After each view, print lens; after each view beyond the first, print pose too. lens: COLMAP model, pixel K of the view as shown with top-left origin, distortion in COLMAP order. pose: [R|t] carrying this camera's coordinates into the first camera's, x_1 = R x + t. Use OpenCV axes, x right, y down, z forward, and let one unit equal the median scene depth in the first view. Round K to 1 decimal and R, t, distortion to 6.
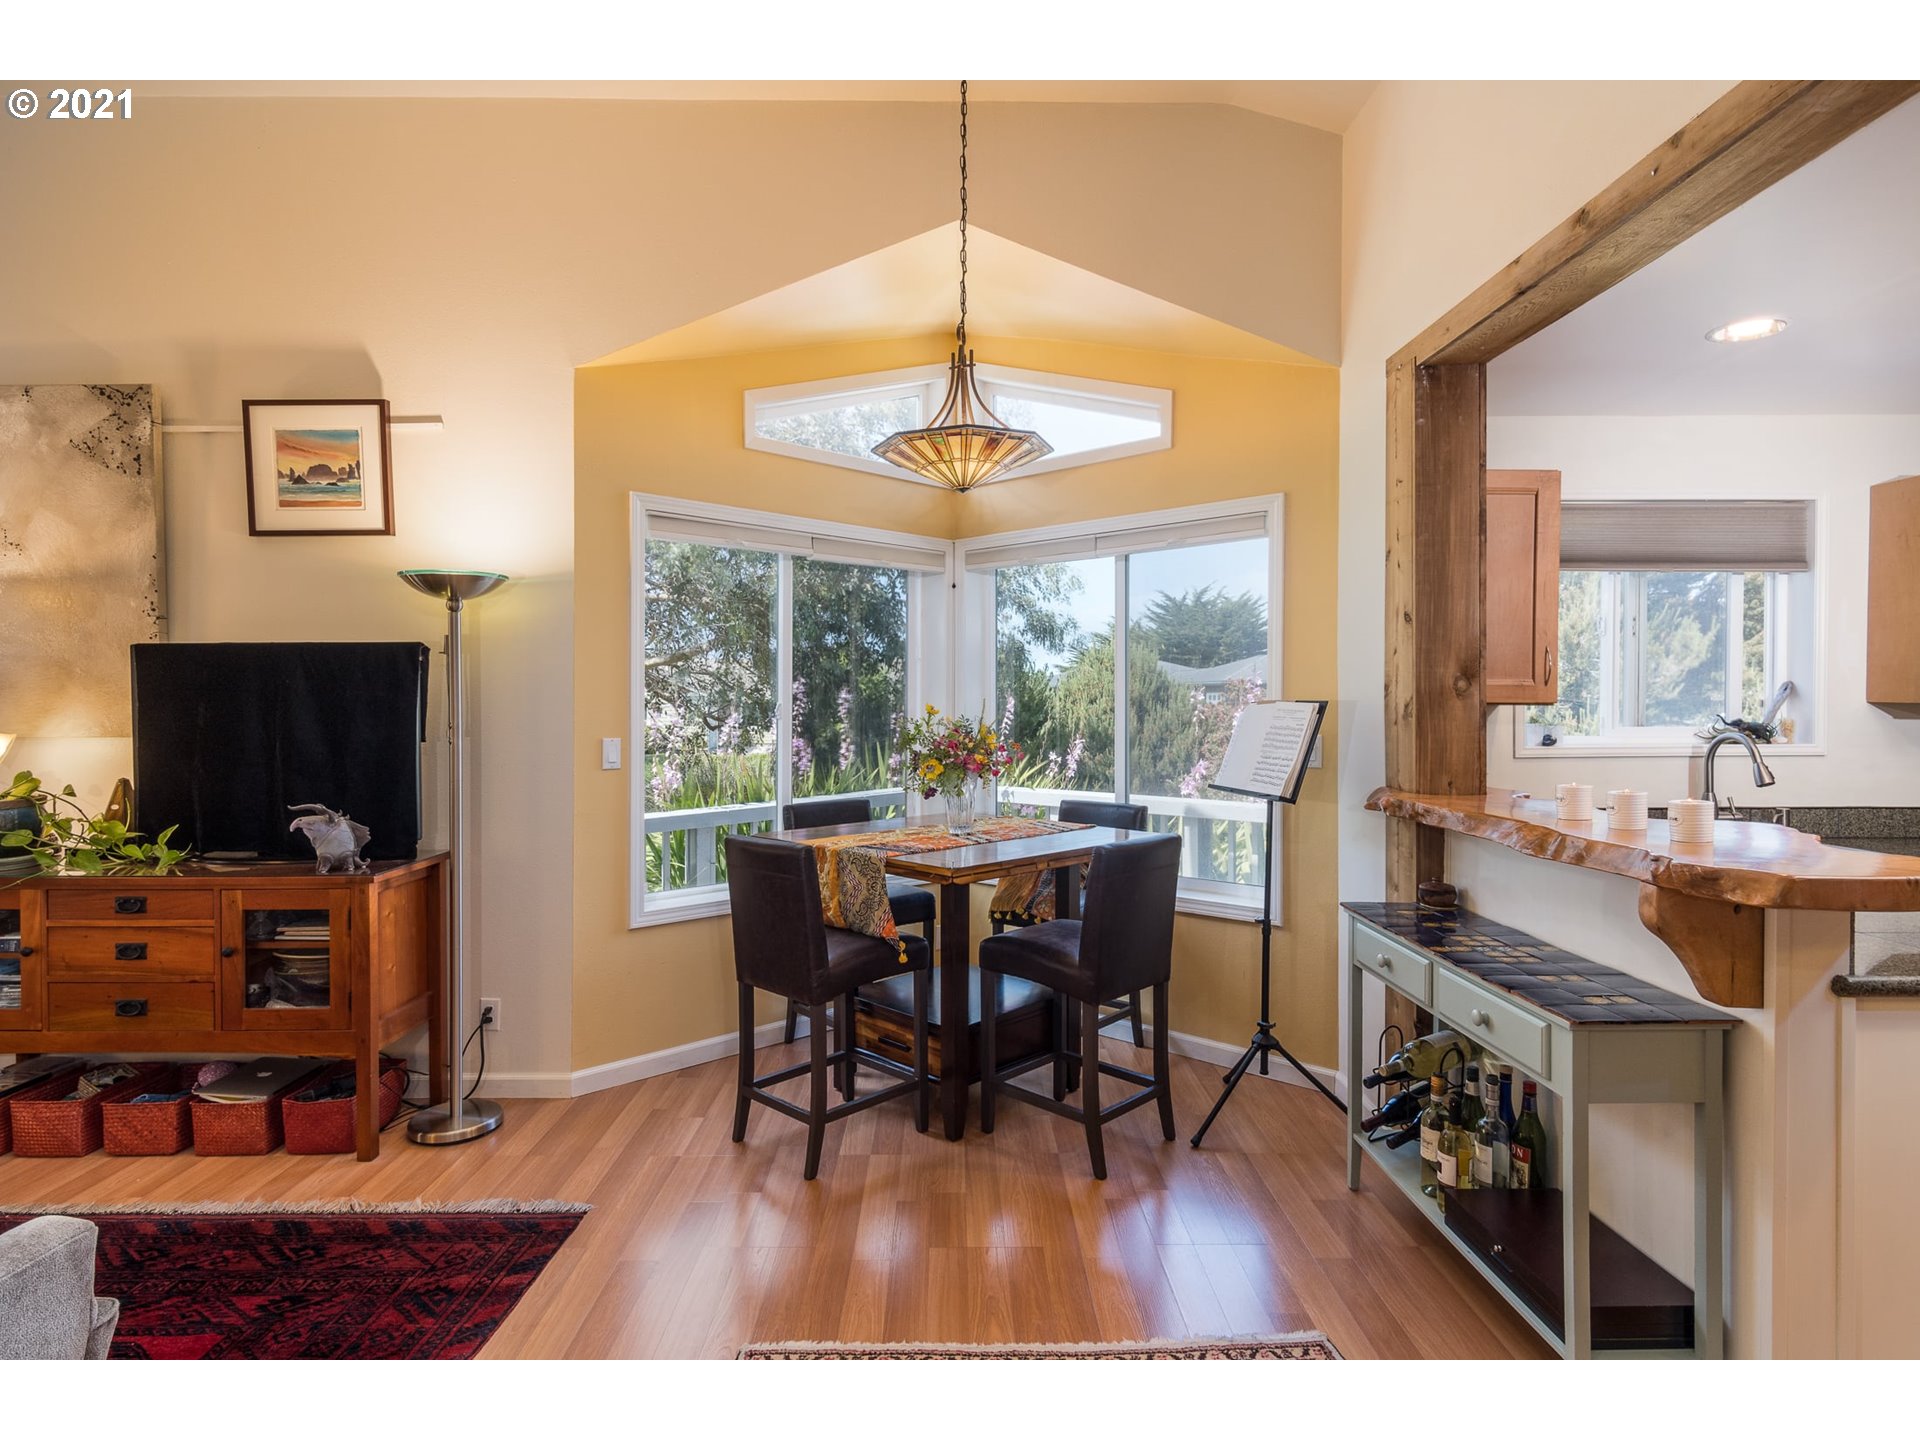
lens RADIAL K [[1024.5, 0, 964.9], [0, 1024.5, 708.5], [0, 0, 1]] dist [0.004428, 0.003479]
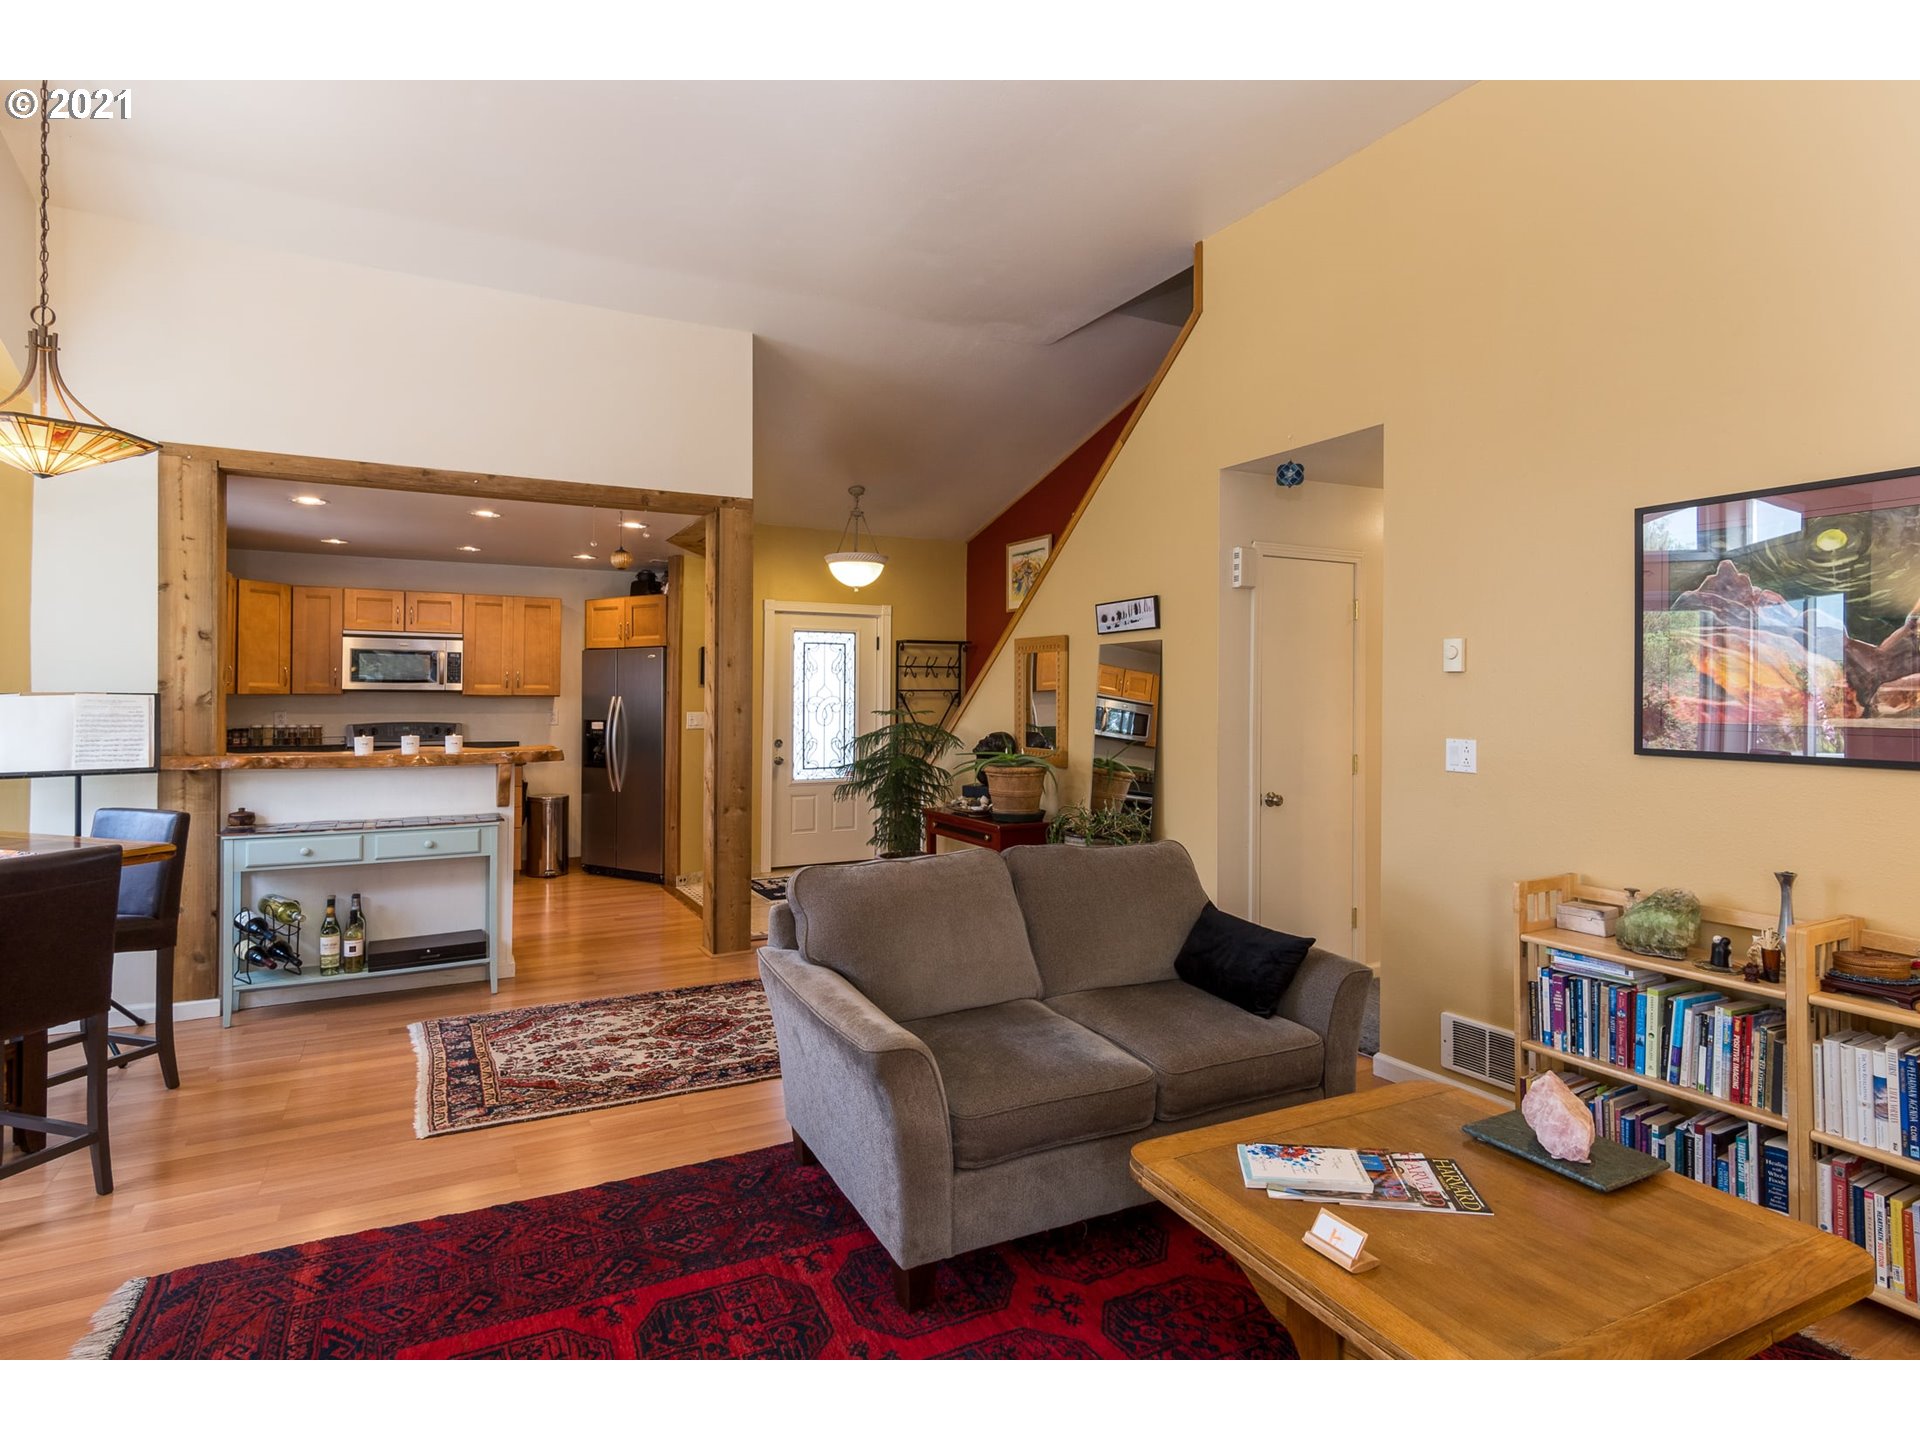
lens RADIAL K [[1024.5, 0, 950.0], [0, 1024.5, 683.2], [0, 0, 1]] dist [0.004428, 0.003479]
pose [[-0.456363, 0.009676, 0.889741, -1.234721], [0.006014, 0.999952, -0.007790, -0.003239], [-0.889773, 0.001796, -0.456399, 0.667653]]
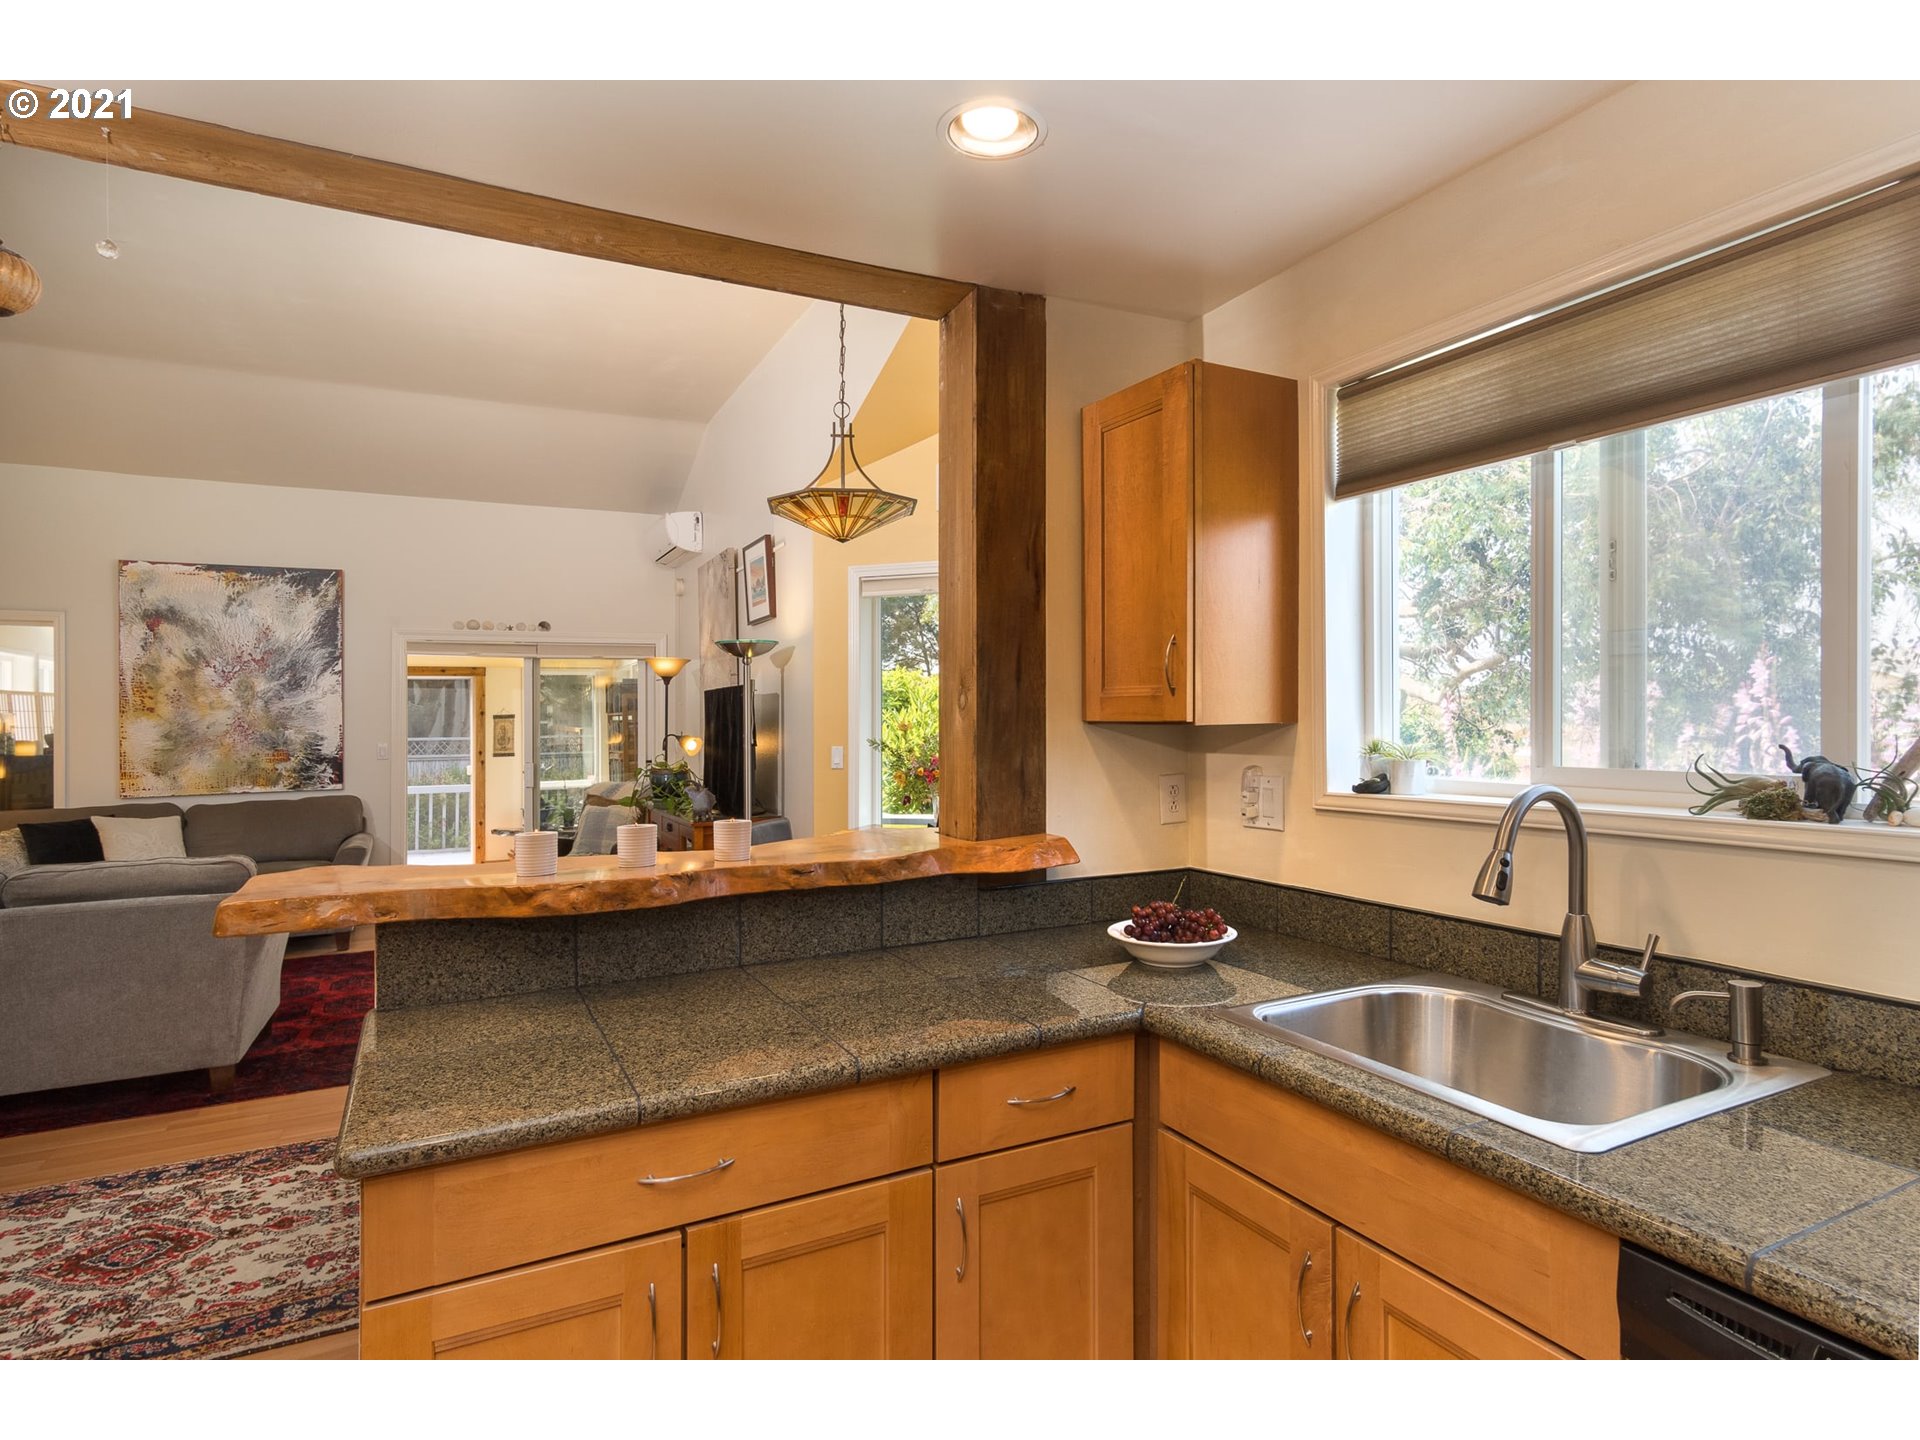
lens RADIAL K [[1024.5, 0, 959.9], [0, 1024.5, 730.0], [0, 0, 1]] dist [0.004428, 0.003479]
pose [[0.455711, 0.007997, -0.890092, 1.076685], [0.003691, 0.999934, 0.010873, -0.006820], [0.890120, -0.008240, 0.455651, 0.580461]]
